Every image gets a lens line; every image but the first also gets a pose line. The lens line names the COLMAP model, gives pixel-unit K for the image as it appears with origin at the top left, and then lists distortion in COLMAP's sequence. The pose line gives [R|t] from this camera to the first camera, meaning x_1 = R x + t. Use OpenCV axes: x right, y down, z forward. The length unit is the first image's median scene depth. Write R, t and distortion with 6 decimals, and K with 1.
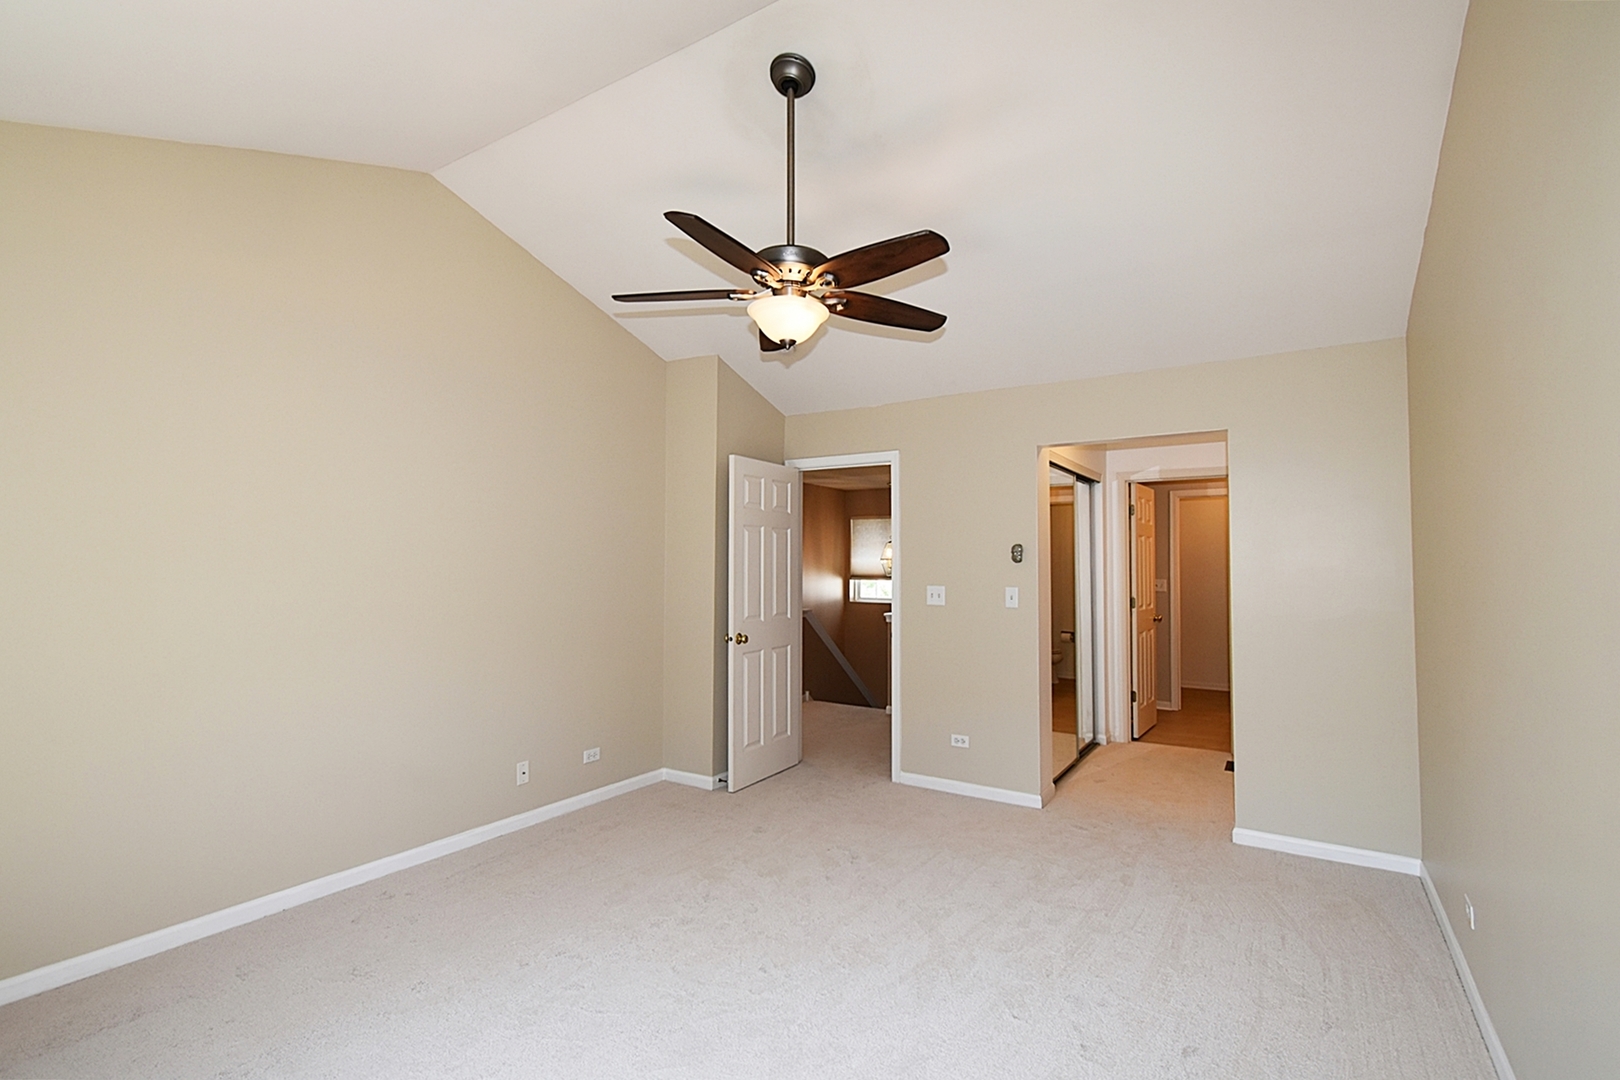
lens RADIAL K [[735.7, 0, 810.0], [0, 735.7, 540.0], [0, 0, 1]] dist [-0.002215, -0.000314]
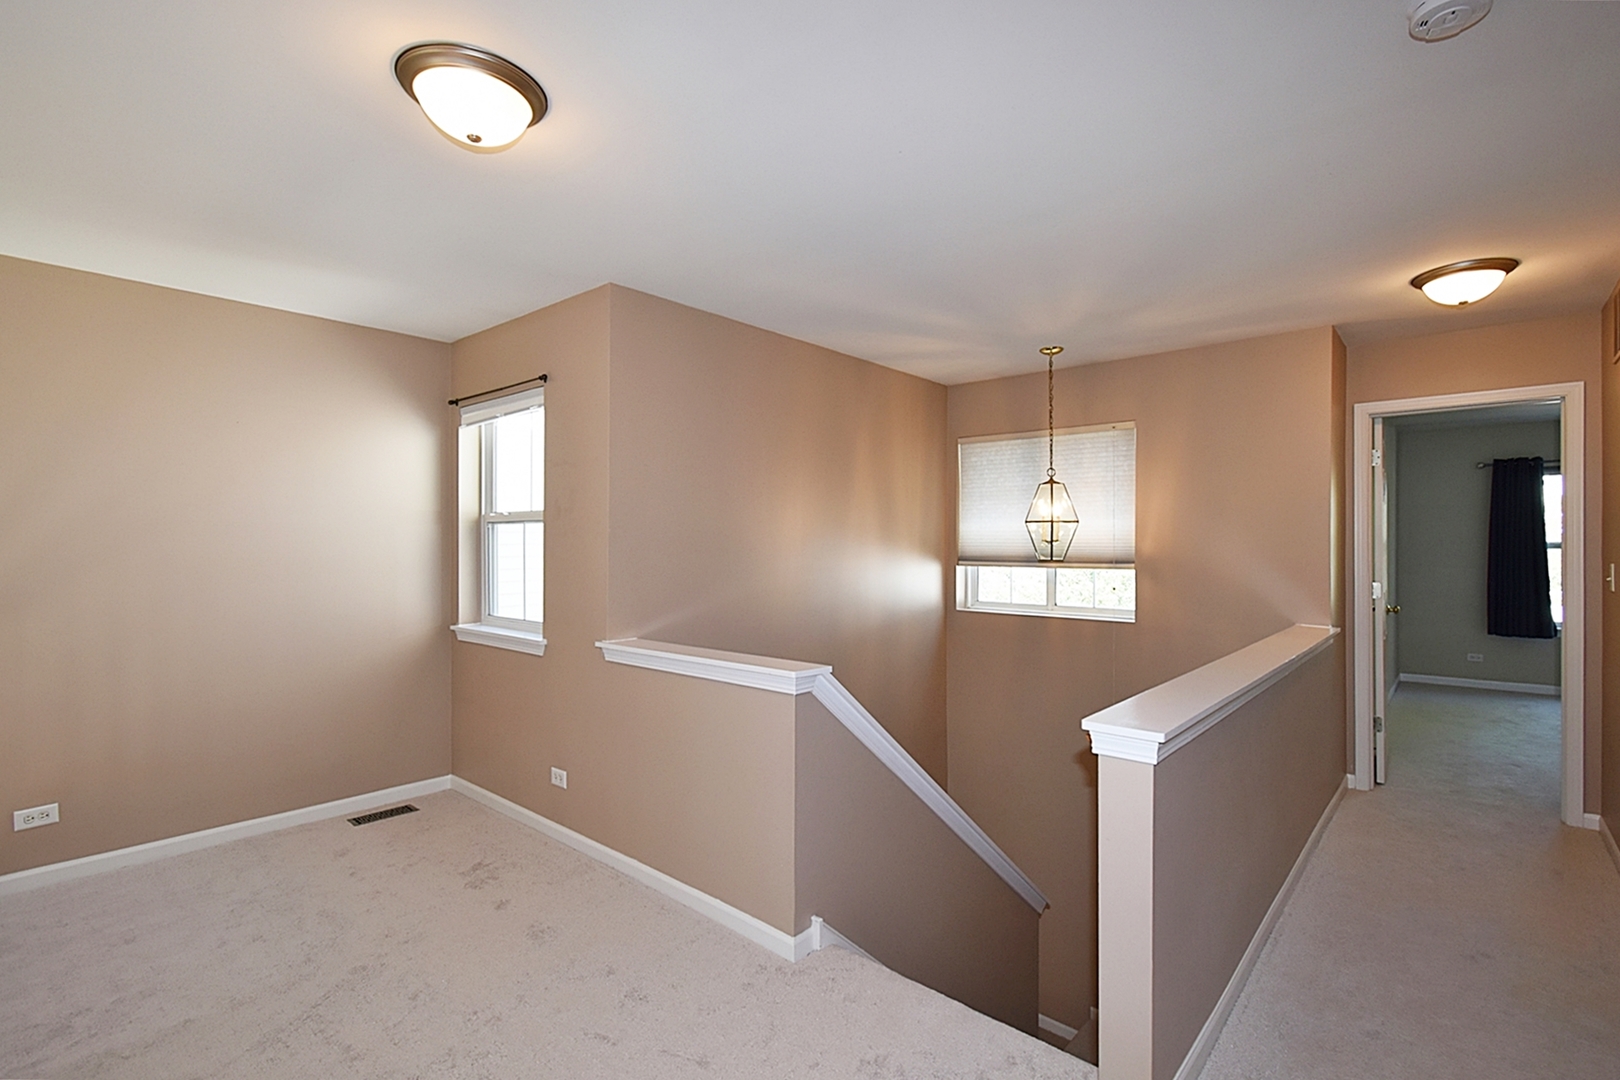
lens RADIAL K [[735.7, 0, 810.0], [0, 735.7, 540.0], [0, 0, 1]] dist [-0.002215, -0.000314]
pose [[0.989072, -0.007857, -0.147227, 0.030192], [0.012944, 0.999351, 0.033625, 0.019315], [0.146867, -0.035163, 0.988531, 0.504923]]
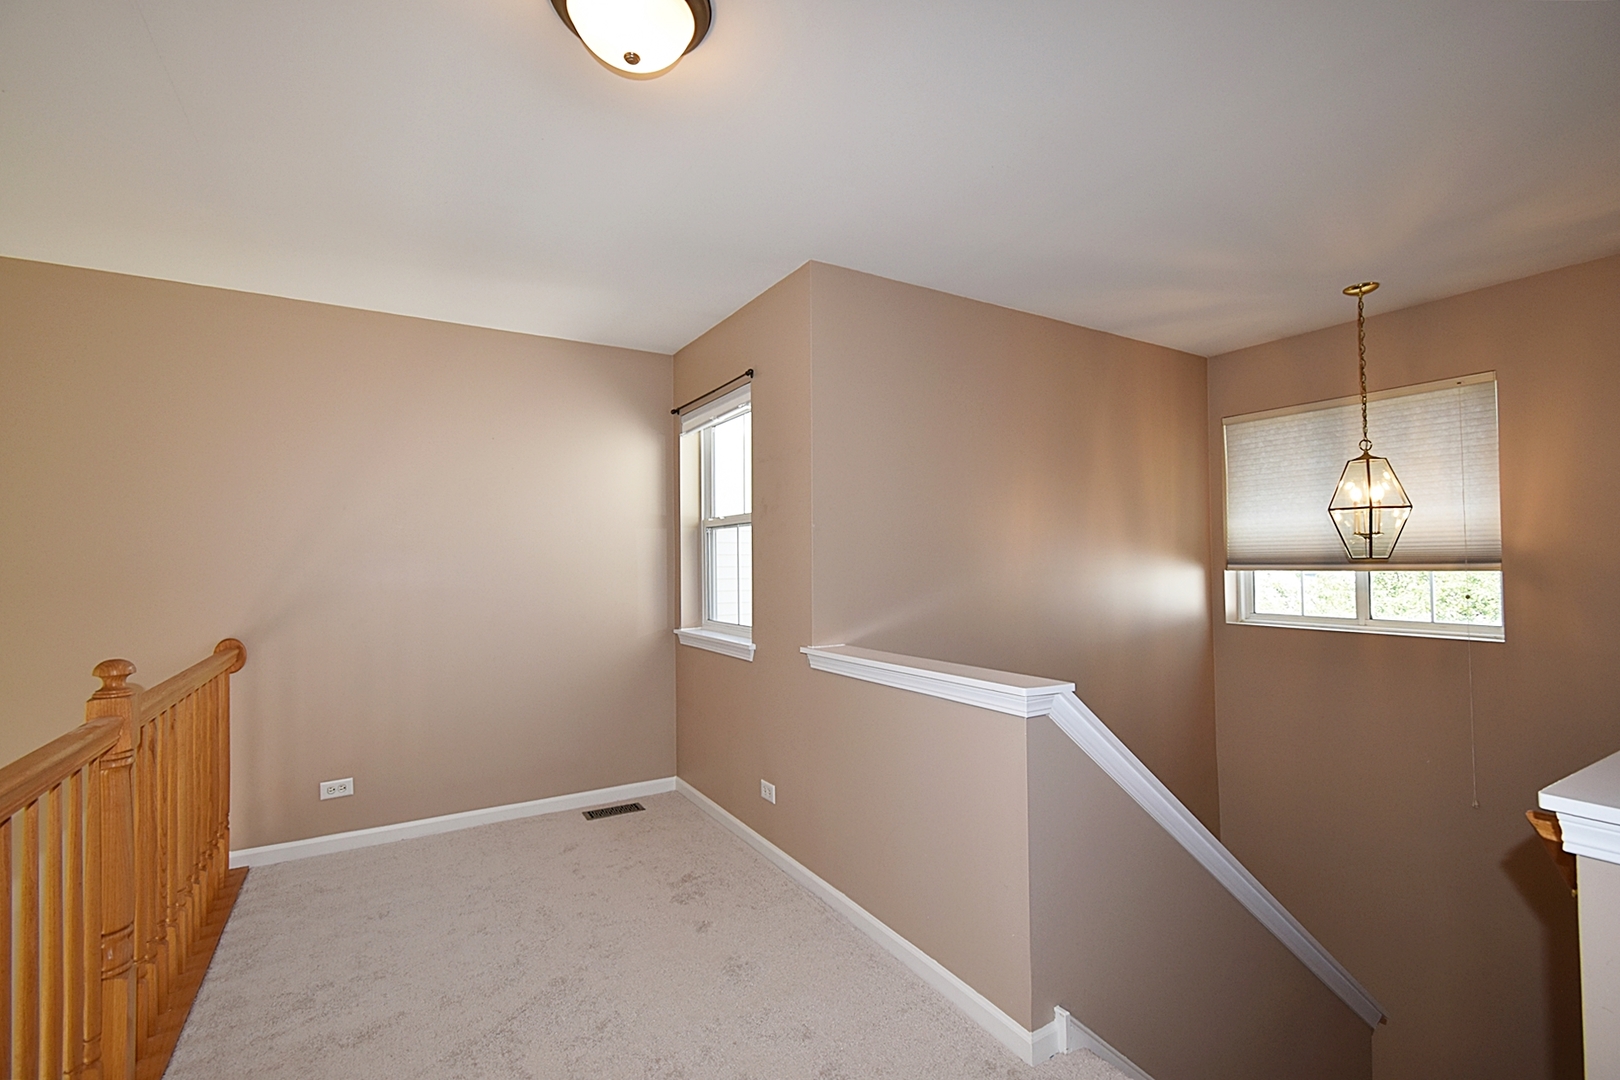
lens RADIAL K [[711.9, 0, 818.4], [0, 711.9, 539.8], [0, 0, 1]] dist [0.000859, 0.000076]
pose [[0.901066, -0.029352, -0.432689, 0.022834], [0.033591, 0.999433, 0.002156, 0.028543], [0.432380, -0.016477, 0.901541, 0.547039]]
